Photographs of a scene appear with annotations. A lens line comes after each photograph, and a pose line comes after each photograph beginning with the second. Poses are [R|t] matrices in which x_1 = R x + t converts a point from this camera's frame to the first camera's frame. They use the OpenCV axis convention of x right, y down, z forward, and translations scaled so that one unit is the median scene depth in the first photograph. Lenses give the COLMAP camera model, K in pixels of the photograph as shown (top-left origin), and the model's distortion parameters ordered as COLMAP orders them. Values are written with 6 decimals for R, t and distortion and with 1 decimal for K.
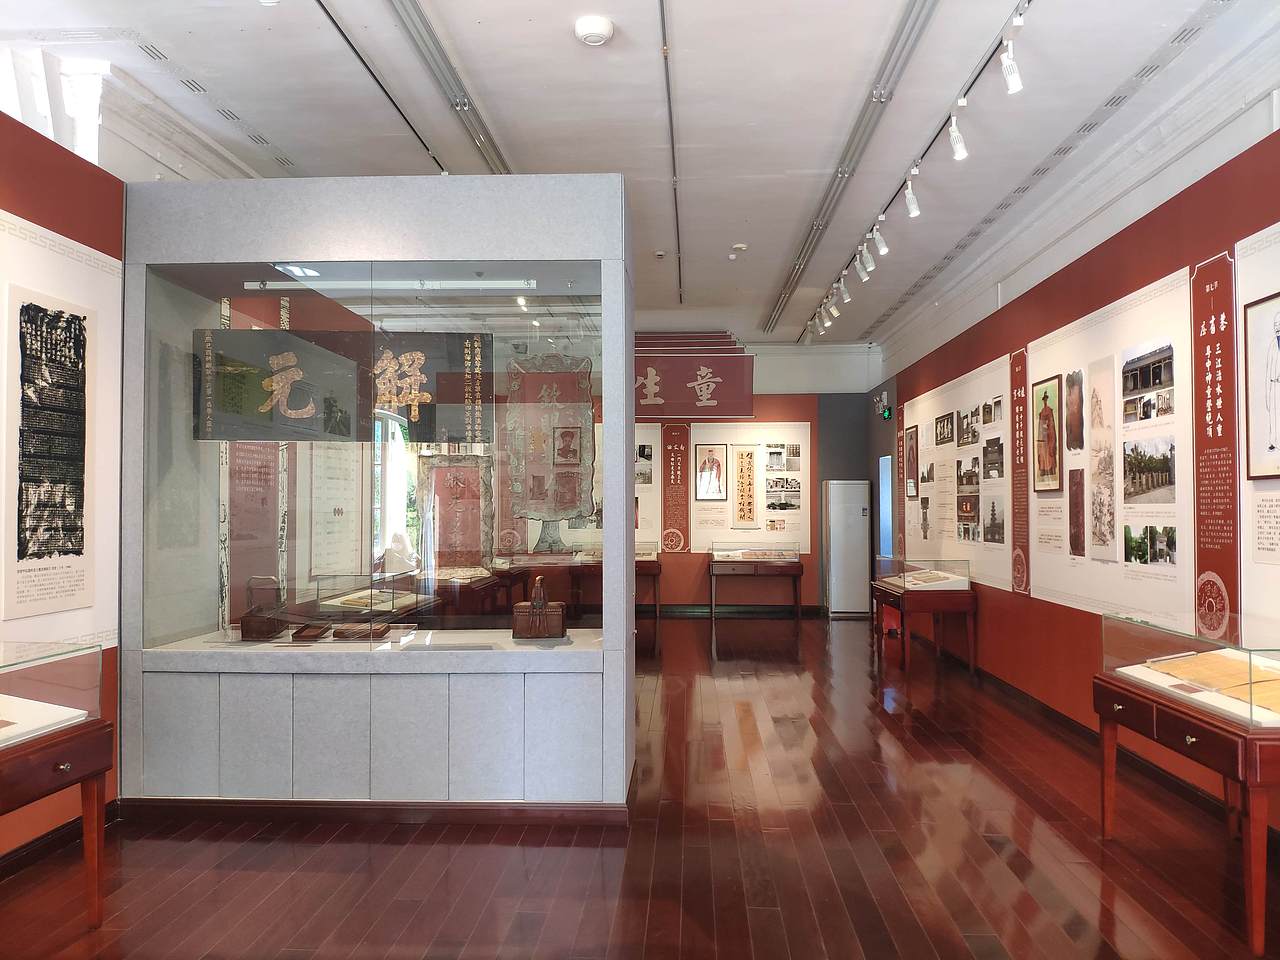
lens RADIAL K [[978.5, 0, 640.1], [0, 978.5, 482.0], [0, 0, 1]] dist [-0.011288, -0.015725]
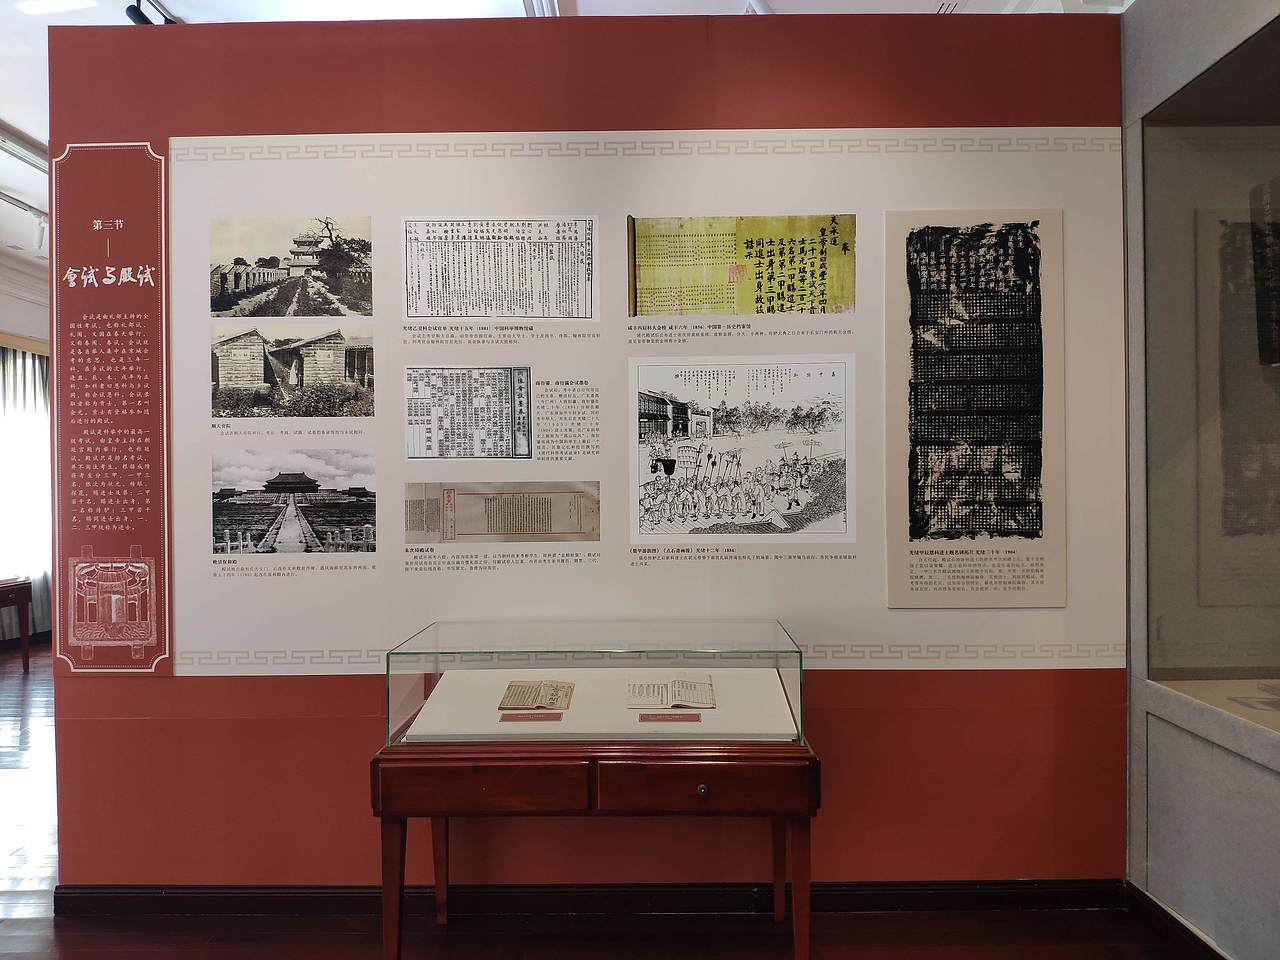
lens RADIAL K [[802.6, 0, 639.2], [0, 802.6, 490.5], [0, 0, 1]] dist [-0.009862, -0.005103]
pose [[0.039720, 0.008781, -0.999172, 0.038029], [0.036275, 0.999290, 0.010224, 0.021511], [0.998552, -0.036651, 0.039374, 0.696806]]
